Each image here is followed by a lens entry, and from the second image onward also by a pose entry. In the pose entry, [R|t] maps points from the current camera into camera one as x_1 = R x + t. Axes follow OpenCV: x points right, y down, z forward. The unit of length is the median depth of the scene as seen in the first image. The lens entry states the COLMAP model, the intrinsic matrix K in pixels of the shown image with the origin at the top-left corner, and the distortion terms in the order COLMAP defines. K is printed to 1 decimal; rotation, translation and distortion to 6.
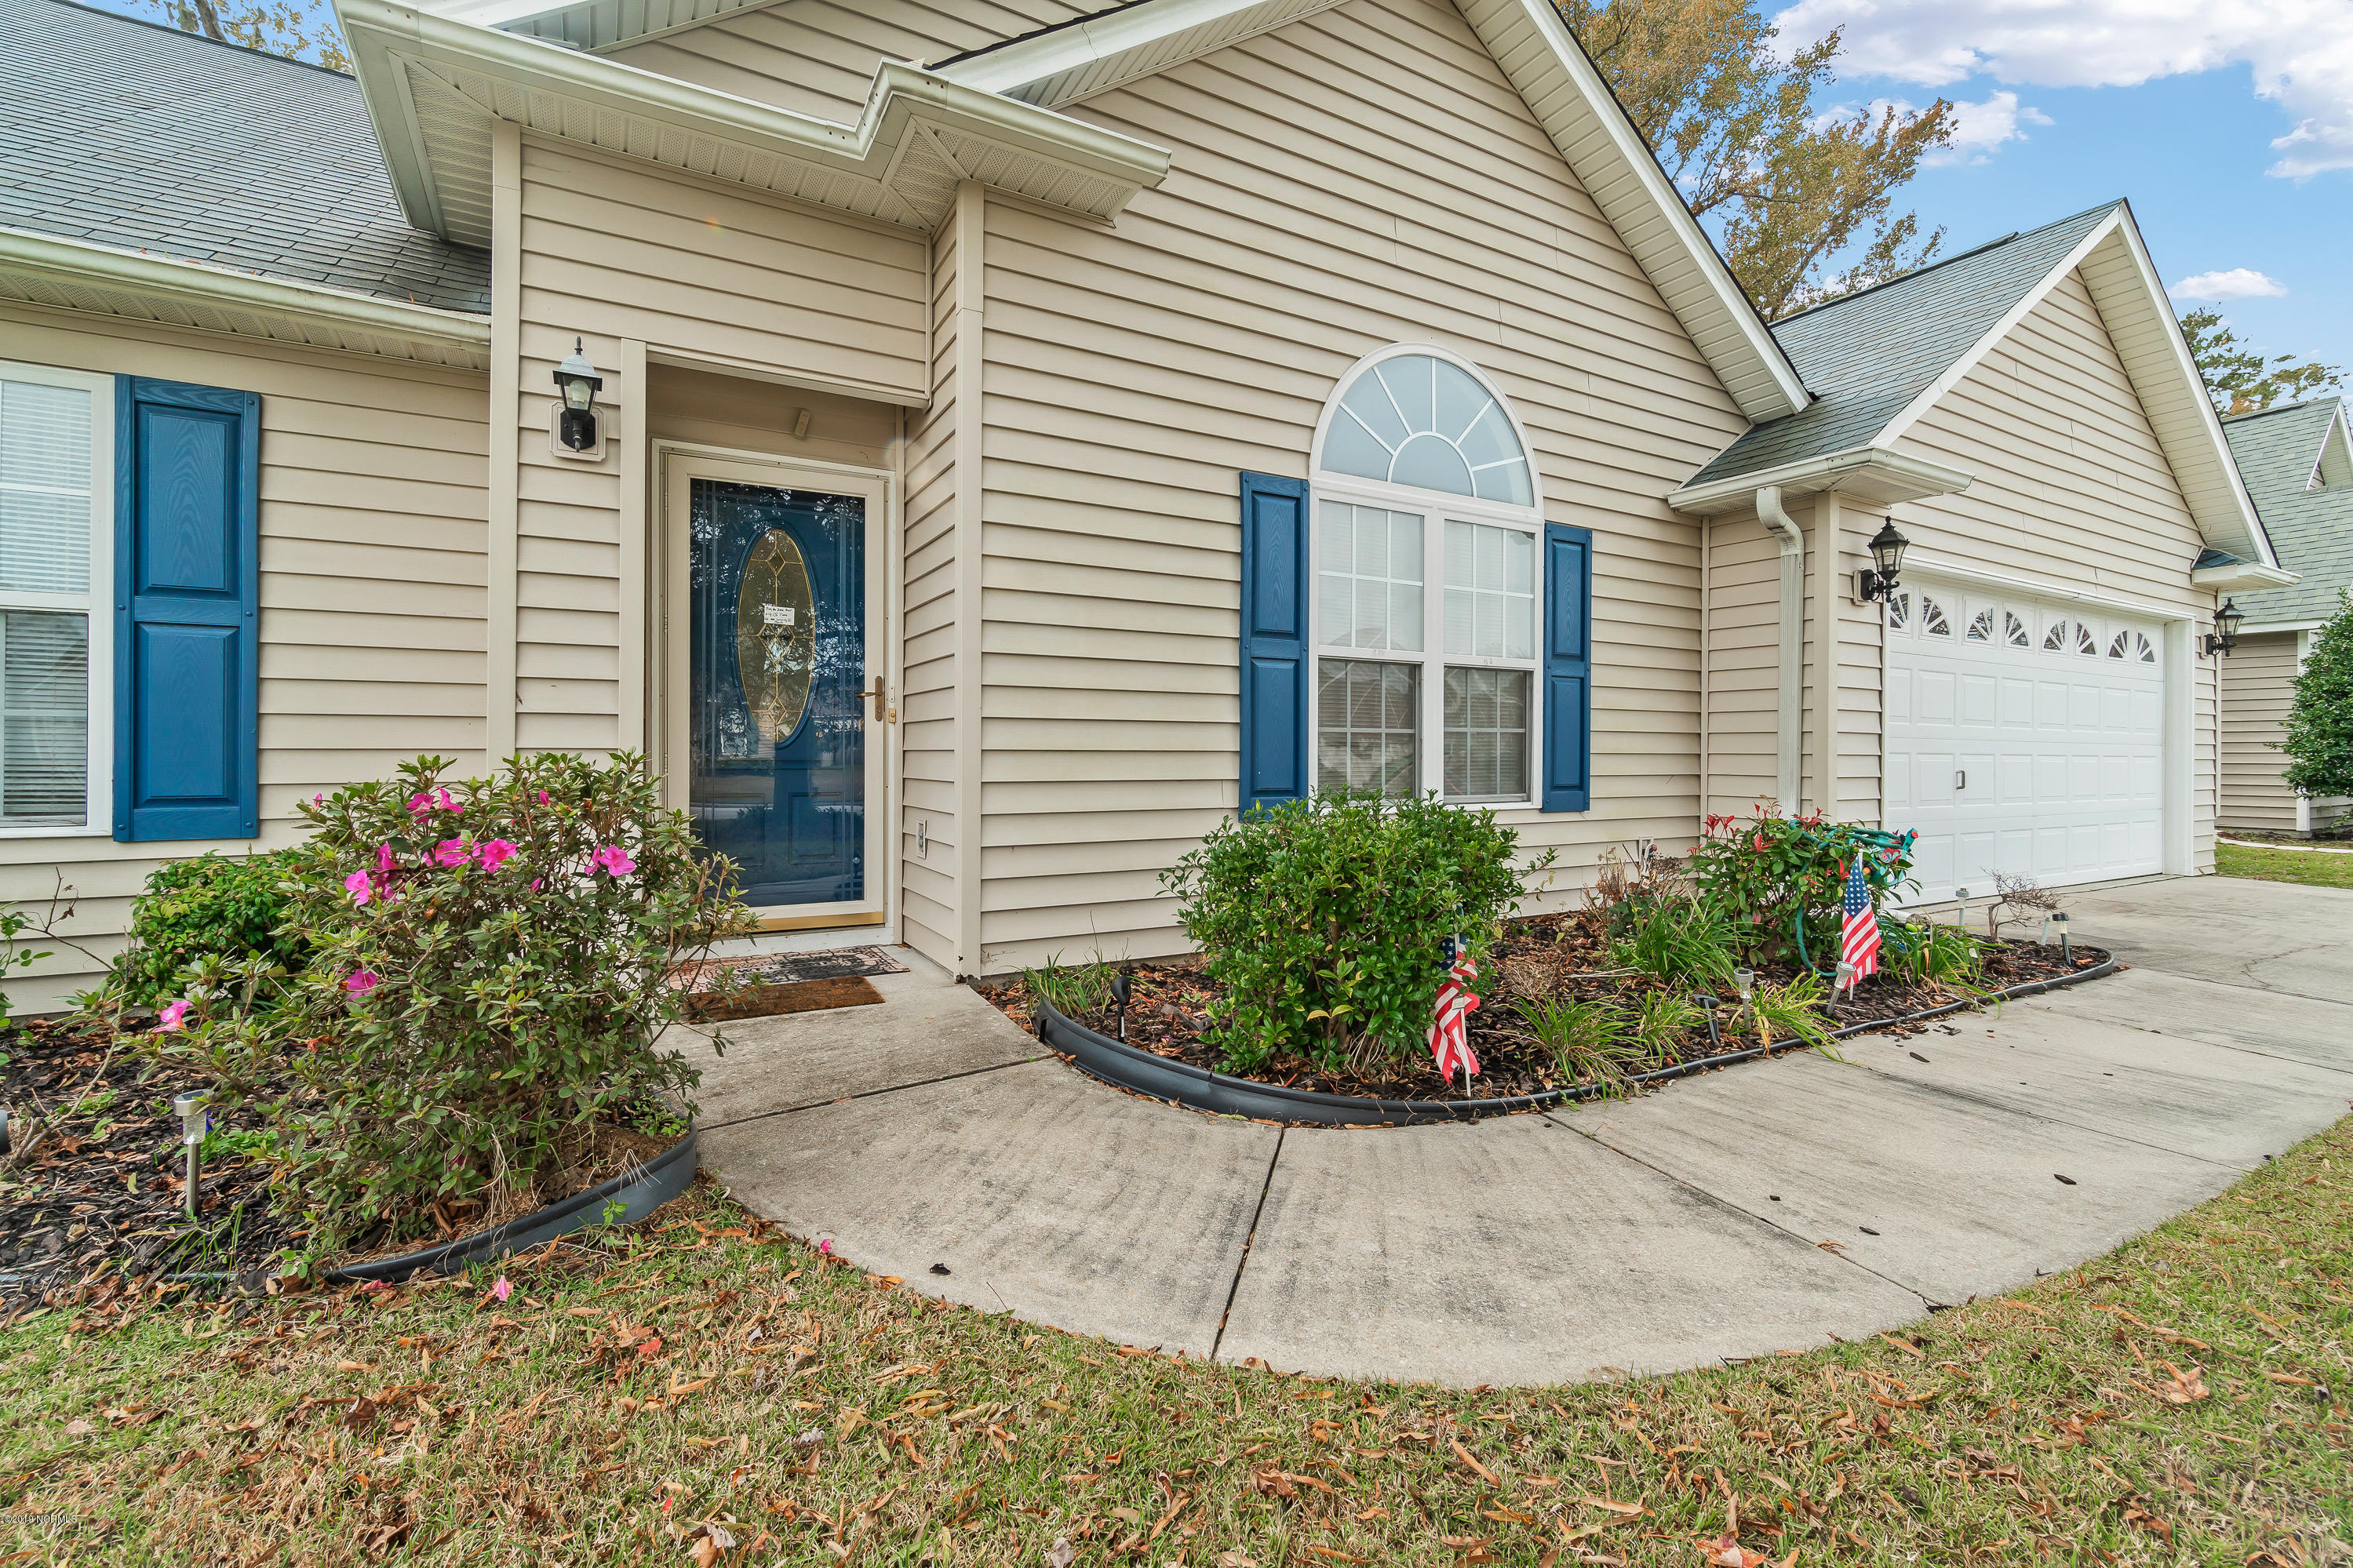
lens RADIAL K [[1025.3, 0, 1155.2], [0, 1025.3, 752.7], [0, 0, 1]] dist [-0.005036, 0.000339]
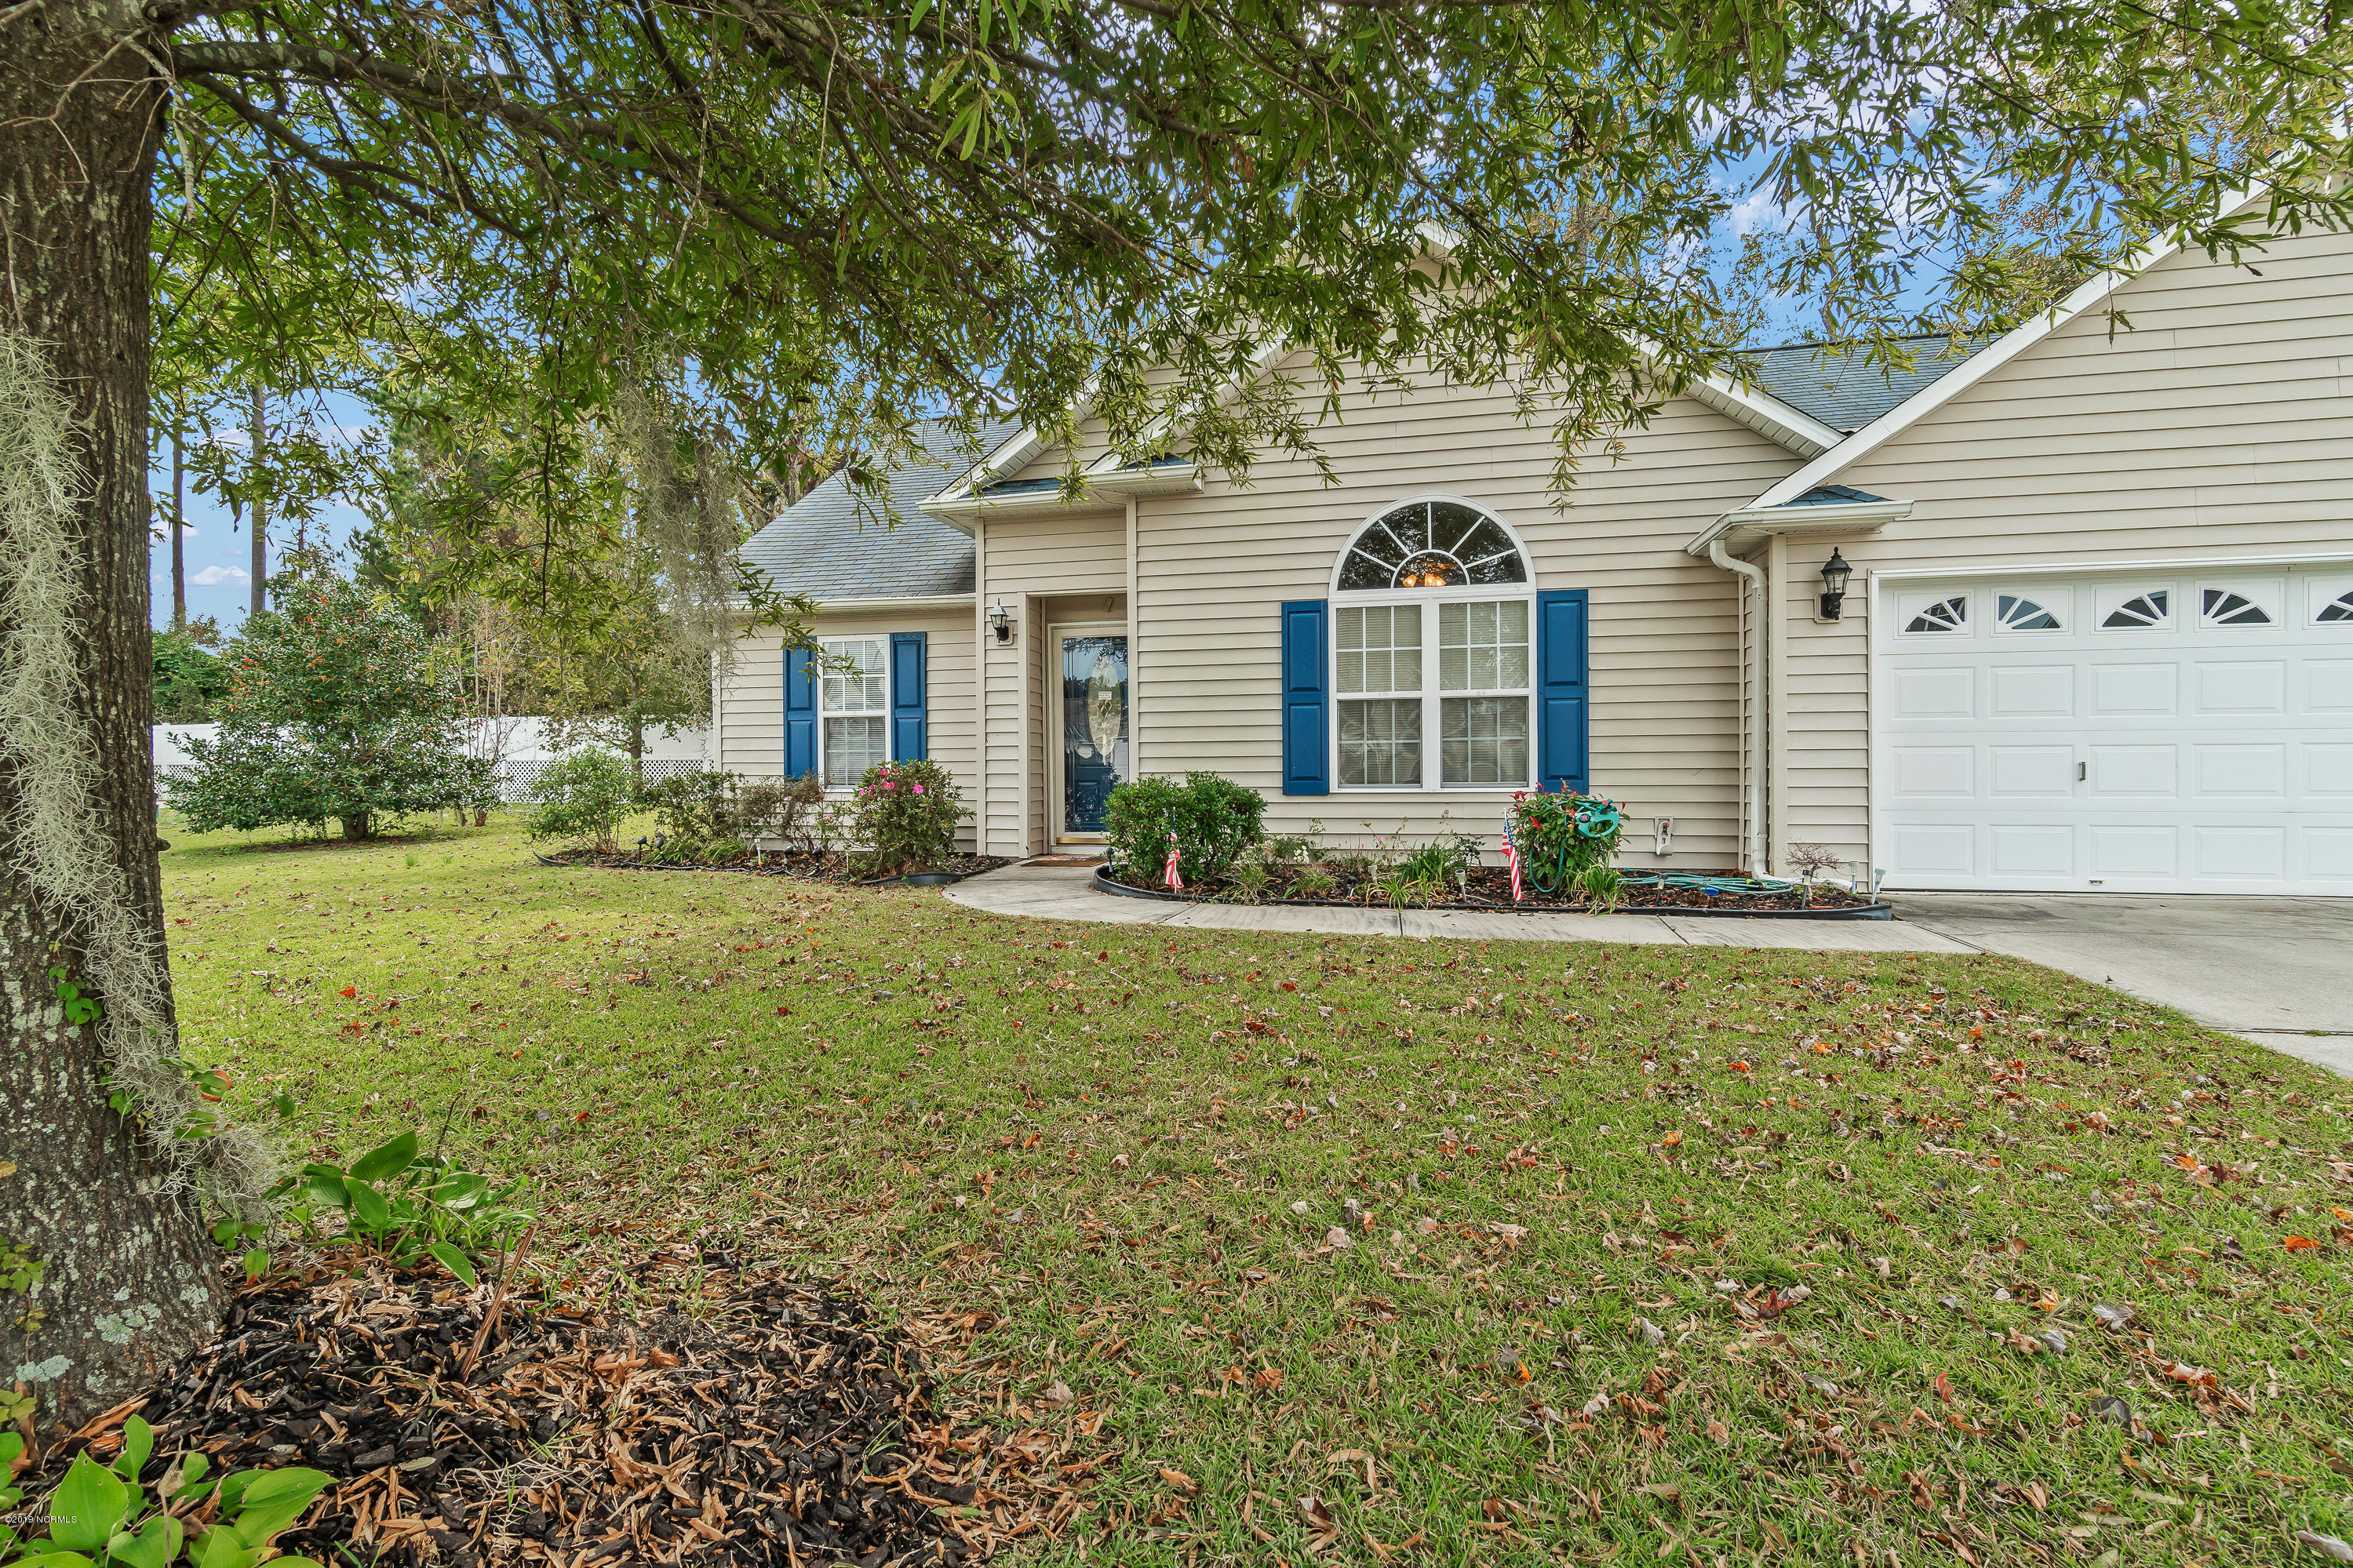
lens RADIAL K [[993.2, 0, 1164.0], [0, 993.2, 775.4], [0, 0, 1]] dist [-0.008362, -0.000648]
pose [[0.746713, -0.004607, -0.665130, 1.042696], [0.013713, 0.999870, 0.008469, 0.014021], [0.665005, -0.015445, 0.746679, -0.433026]]
